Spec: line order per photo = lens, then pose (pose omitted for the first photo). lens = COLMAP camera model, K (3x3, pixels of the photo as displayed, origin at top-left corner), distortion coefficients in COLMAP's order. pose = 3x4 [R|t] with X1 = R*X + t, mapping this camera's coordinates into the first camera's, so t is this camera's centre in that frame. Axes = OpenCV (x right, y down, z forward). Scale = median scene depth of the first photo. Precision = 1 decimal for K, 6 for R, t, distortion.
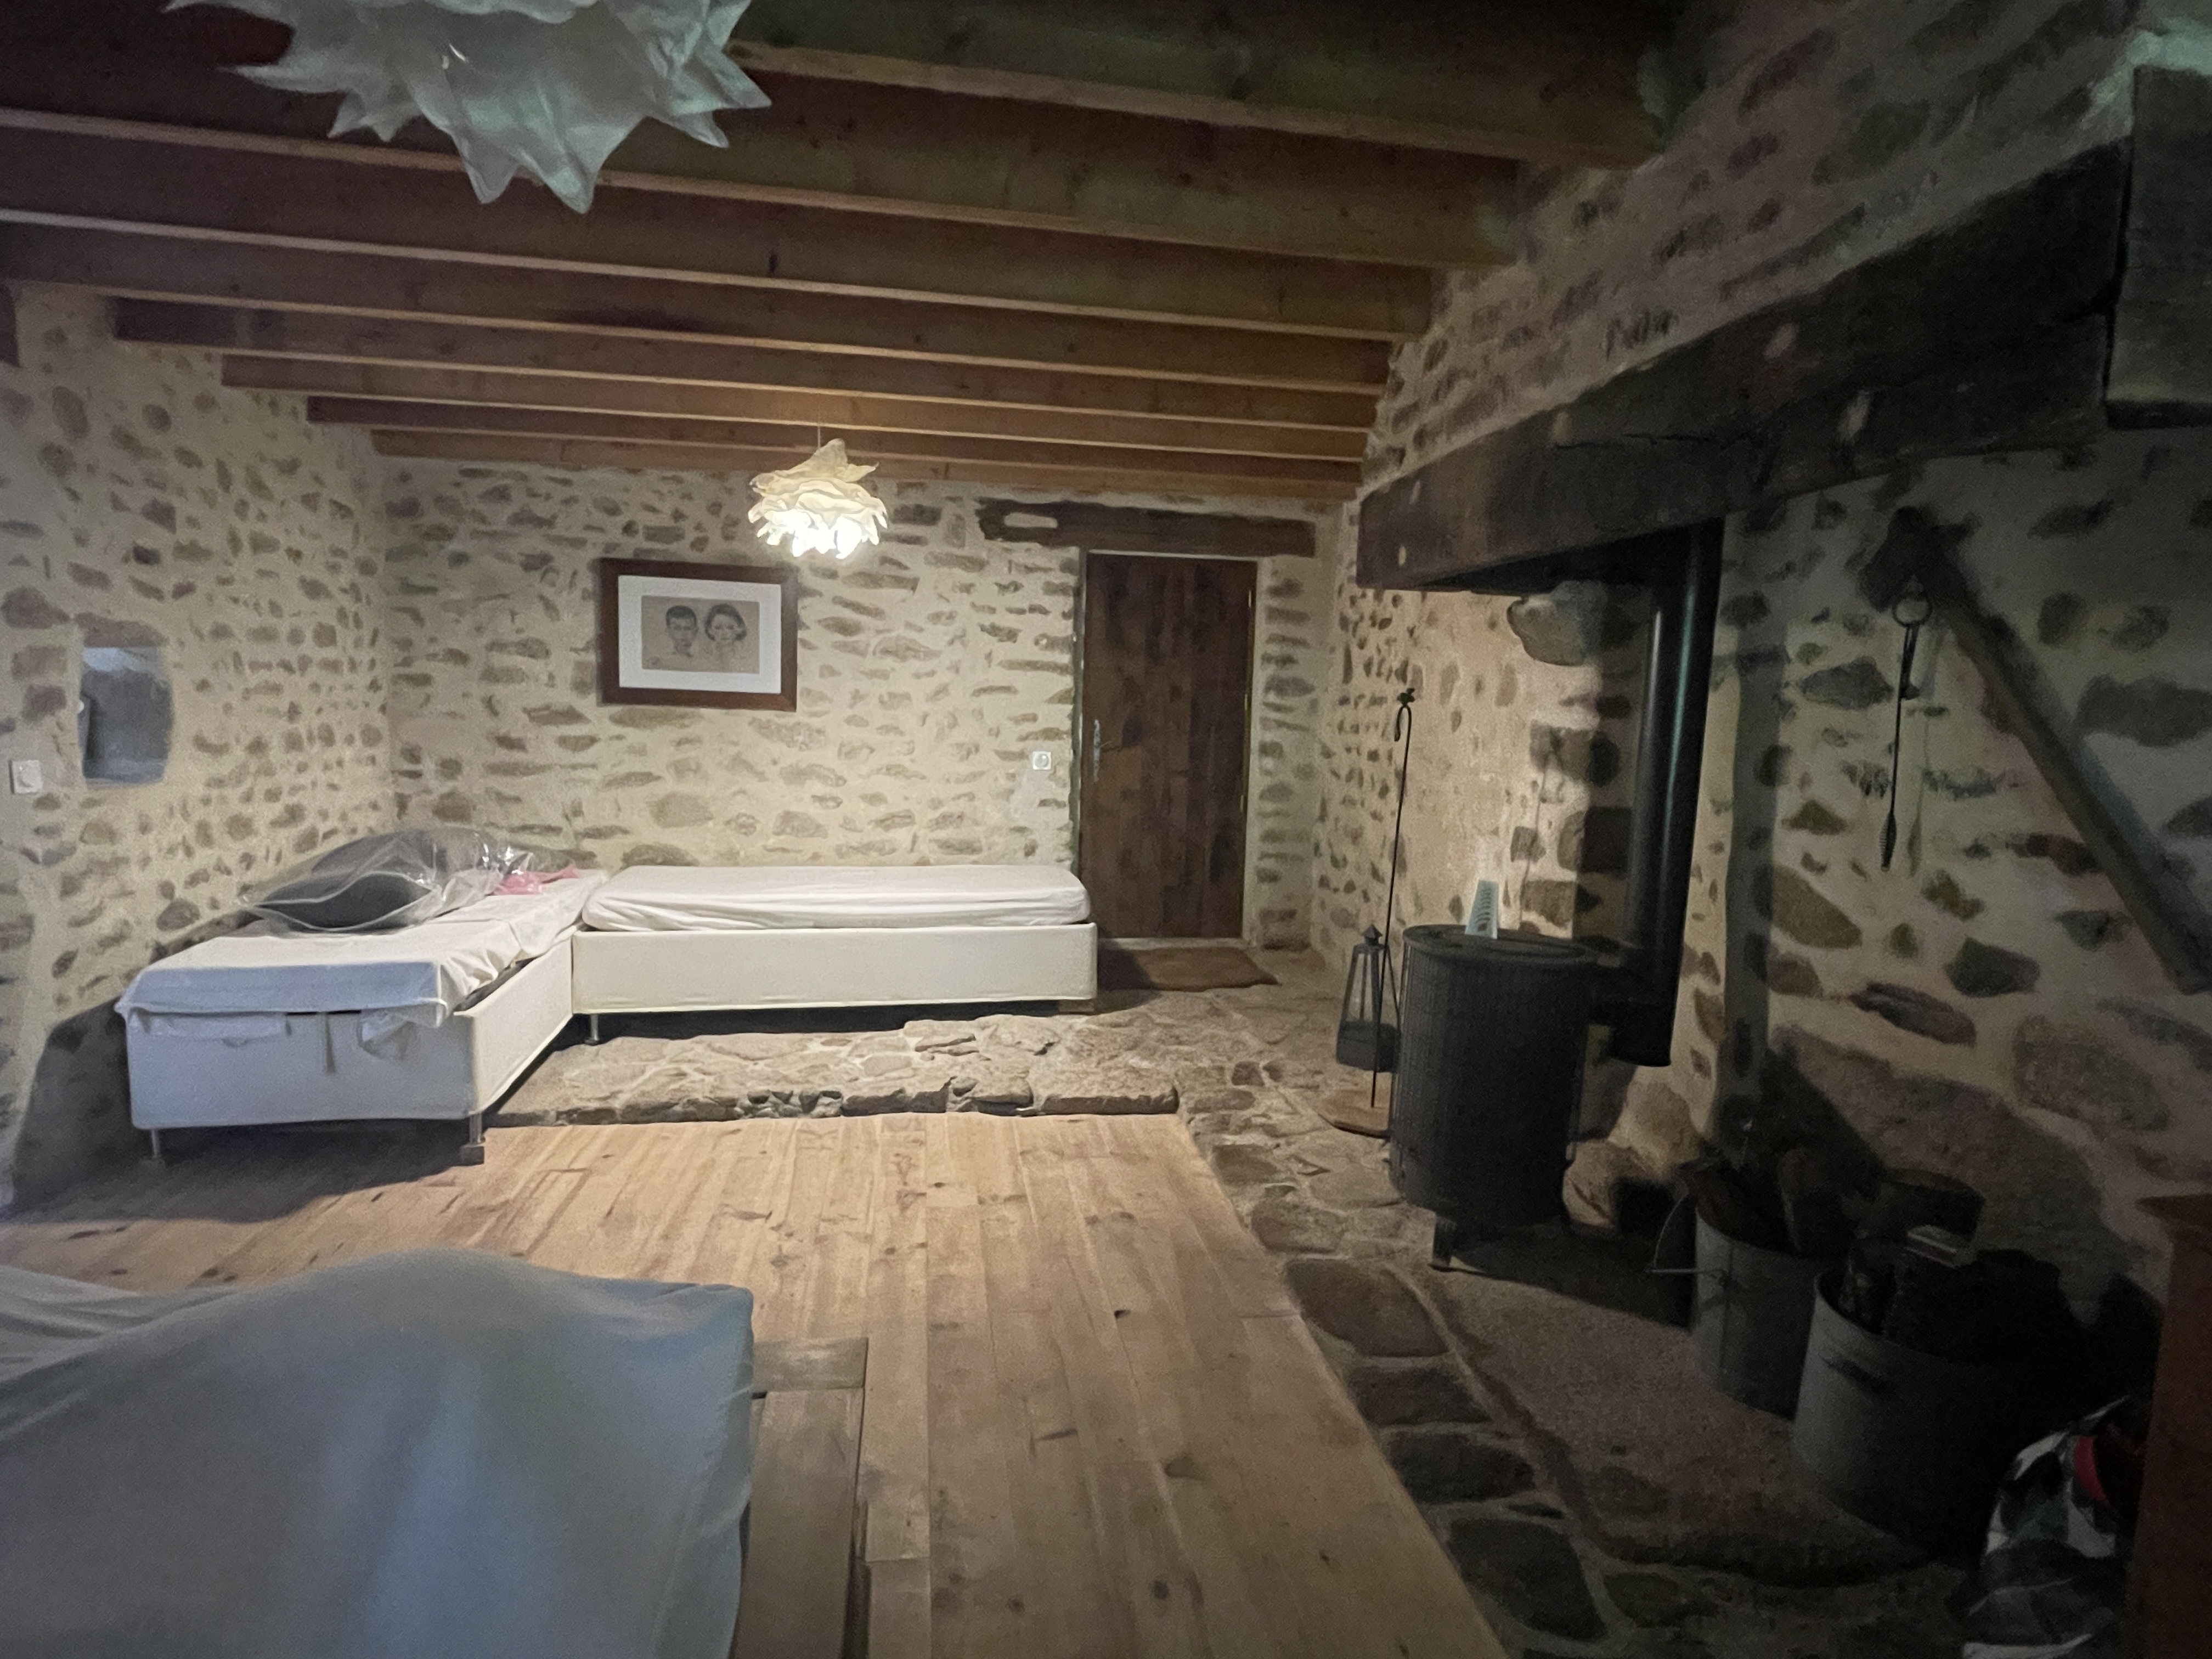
lens RADIAL K [[1247.6, 0, 1110.2], [0, 1247.6, 832.5], [0, 0, 1]] dist [0.001511, -0.002951]
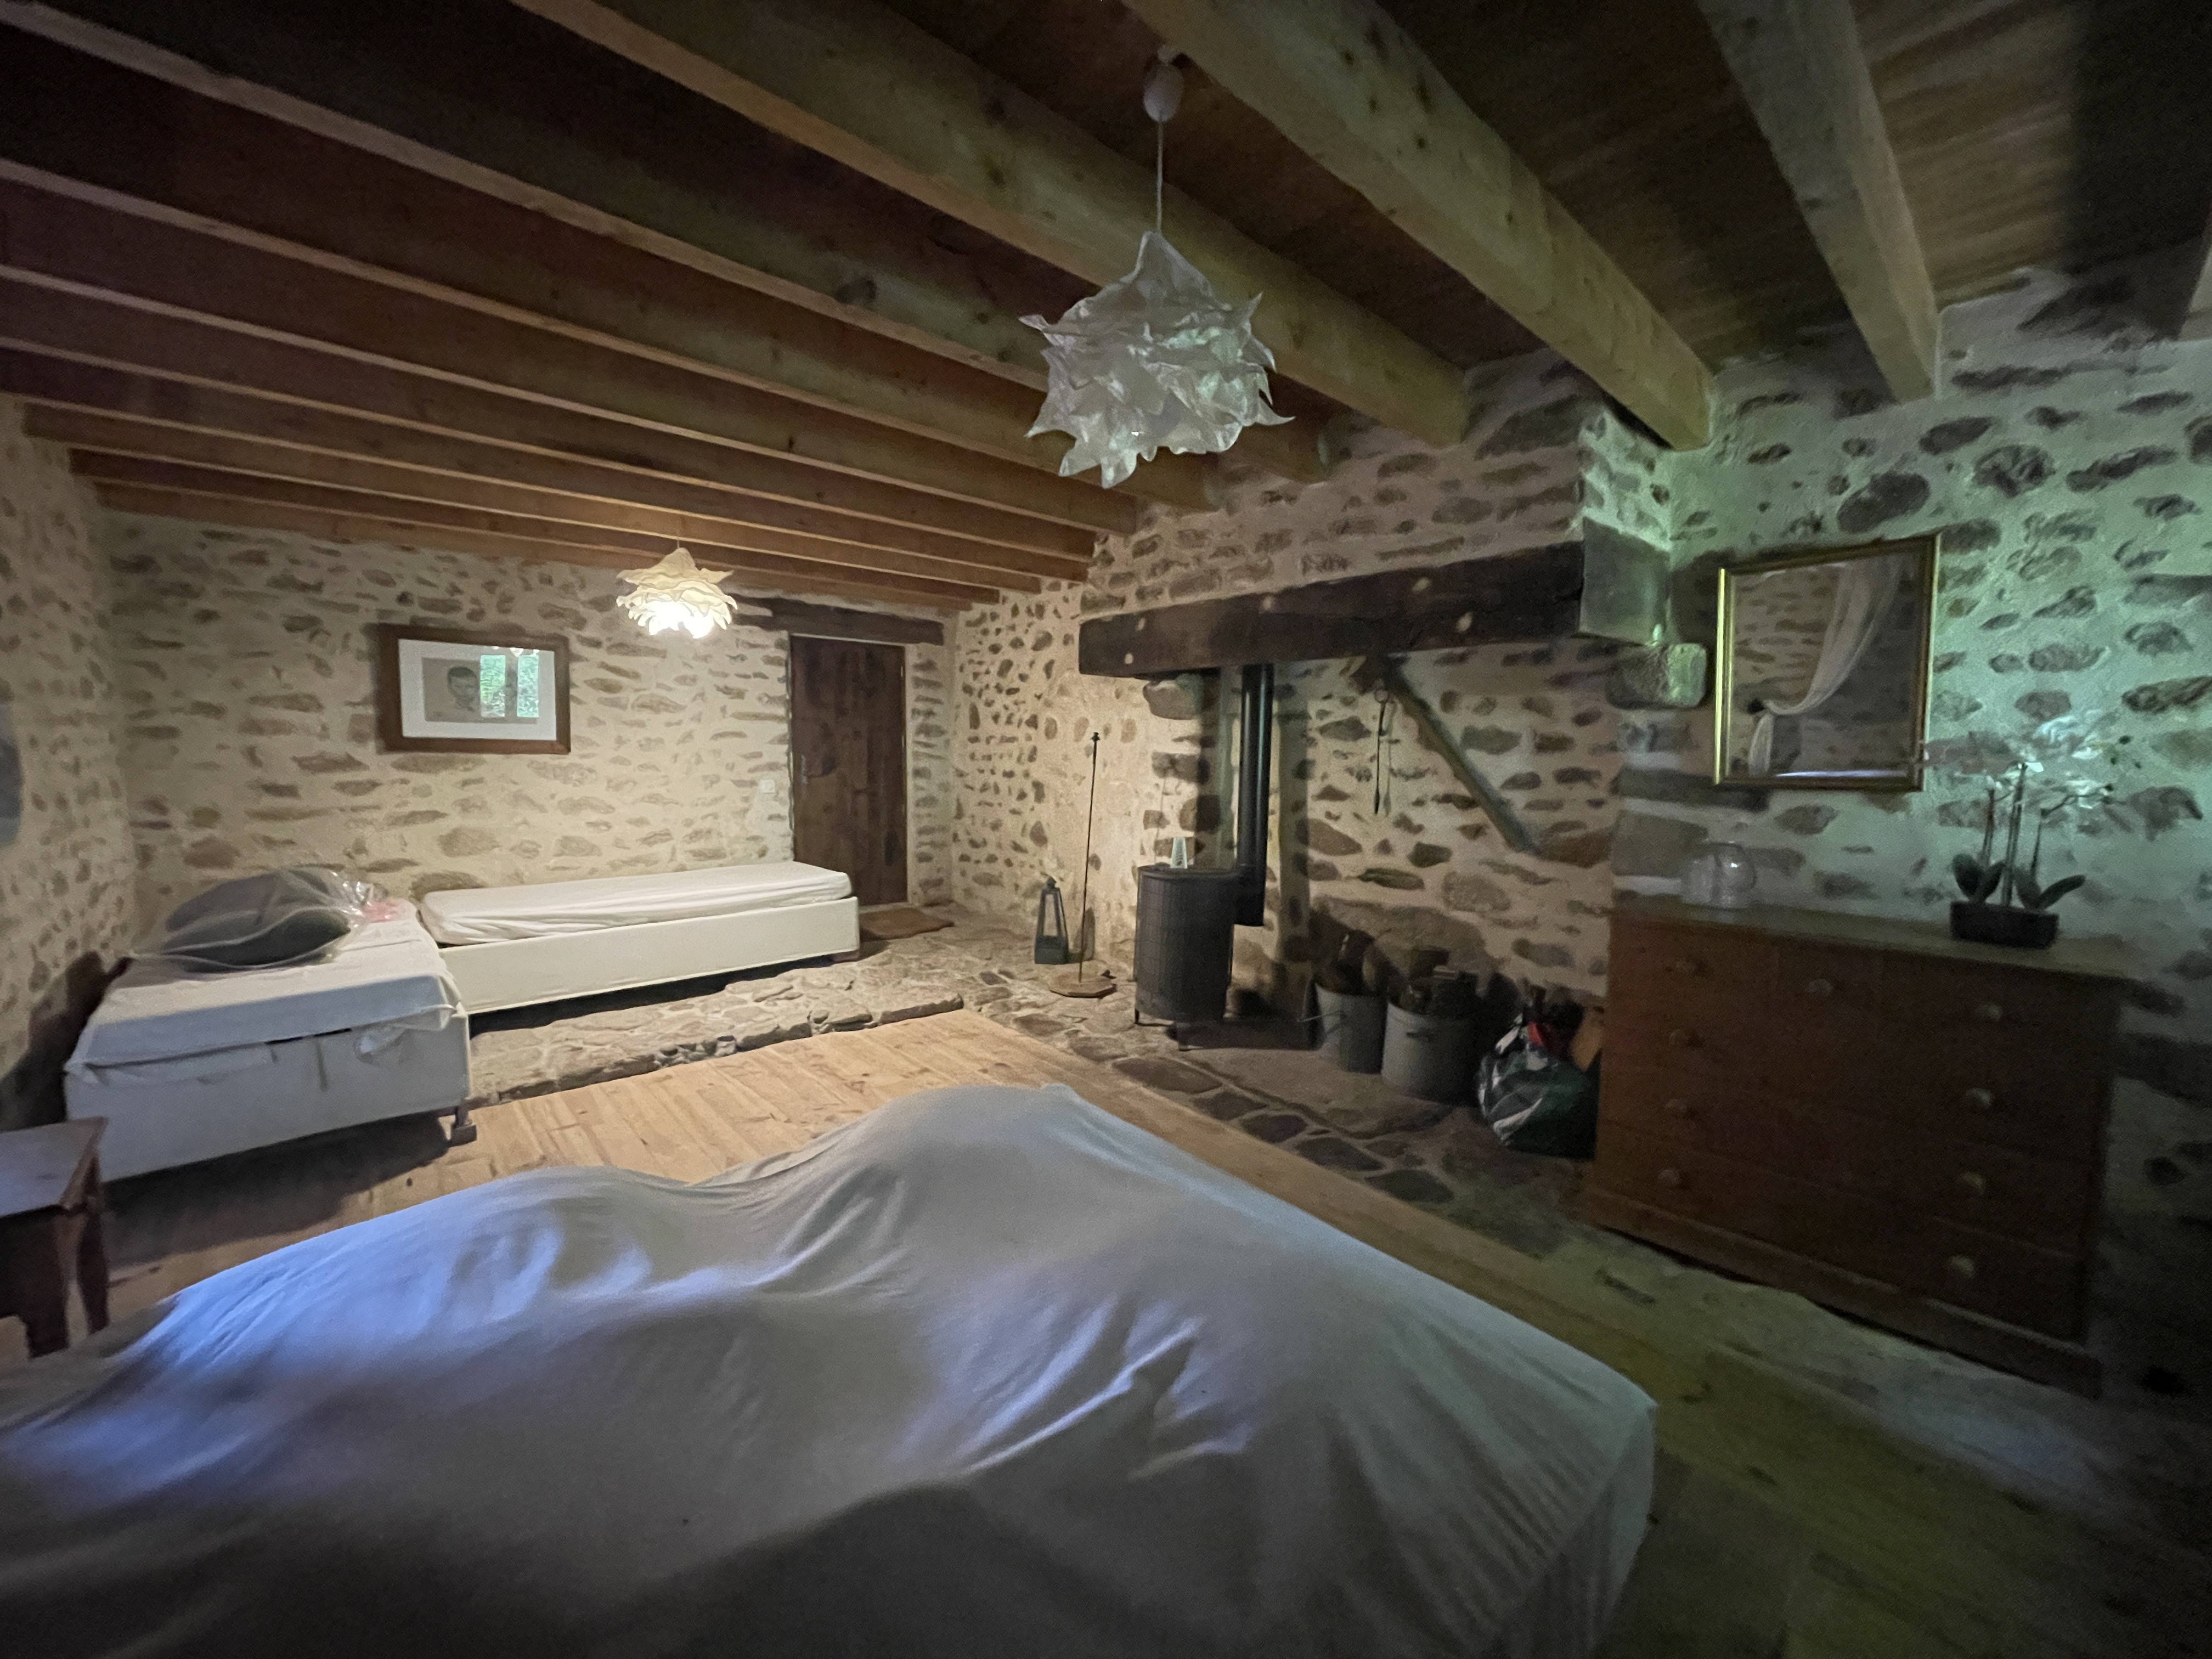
lens RADIAL K [[902.3, 0, 1106.0], [0, 902.3, 829.5], [0, 0, 1]] dist [-0.002246, -0.000191]
pose [[0.842461, -0.067181, 0.534552, -0.384084], [0.069049, 0.997476, 0.016537, -0.002114], [-0.534313, 0.022978, 0.844974, -0.044431]]
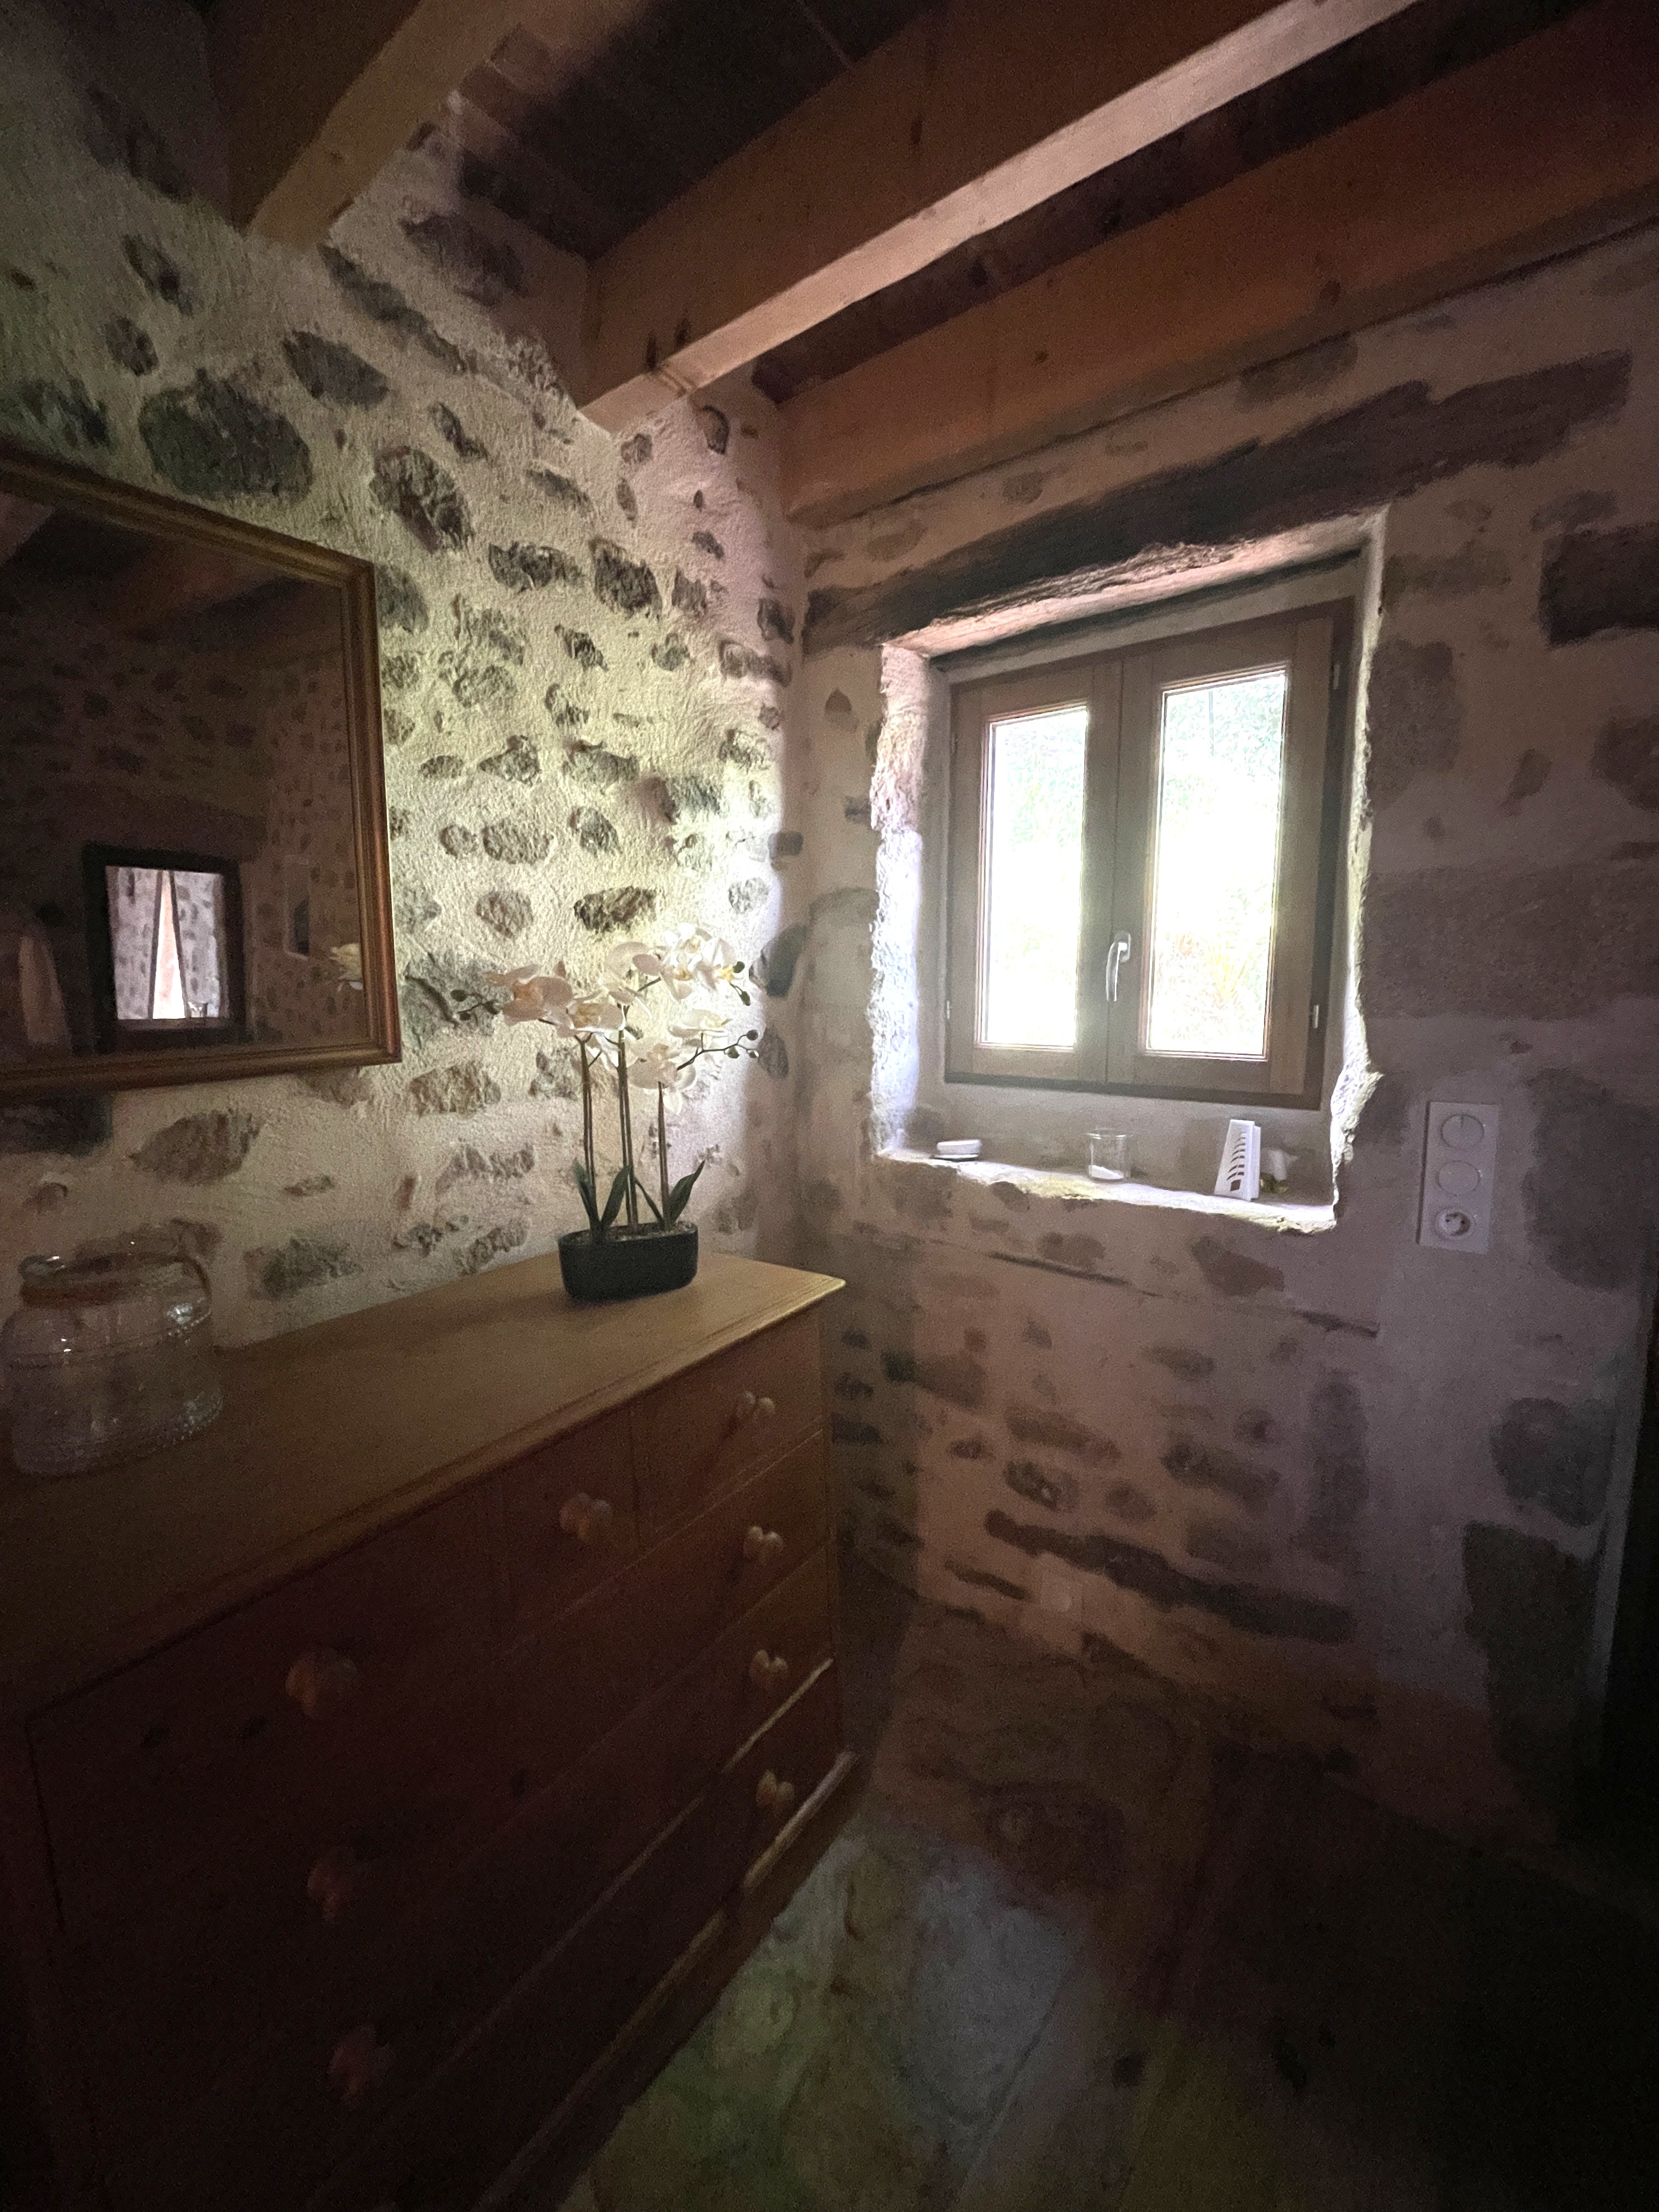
lens RADIAL K [[902.3, 0, 822.8], [0, 902.3, 1096.4], [0, 0, 1]] dist [-0.002246, -0.000191]
pose [[-0.675026, -0.118552, 0.728207, 0.061595], [0.069600, 0.972372, 0.222819, -0.030922], [-0.734504, 0.201092, -0.648125, 0.282610]]
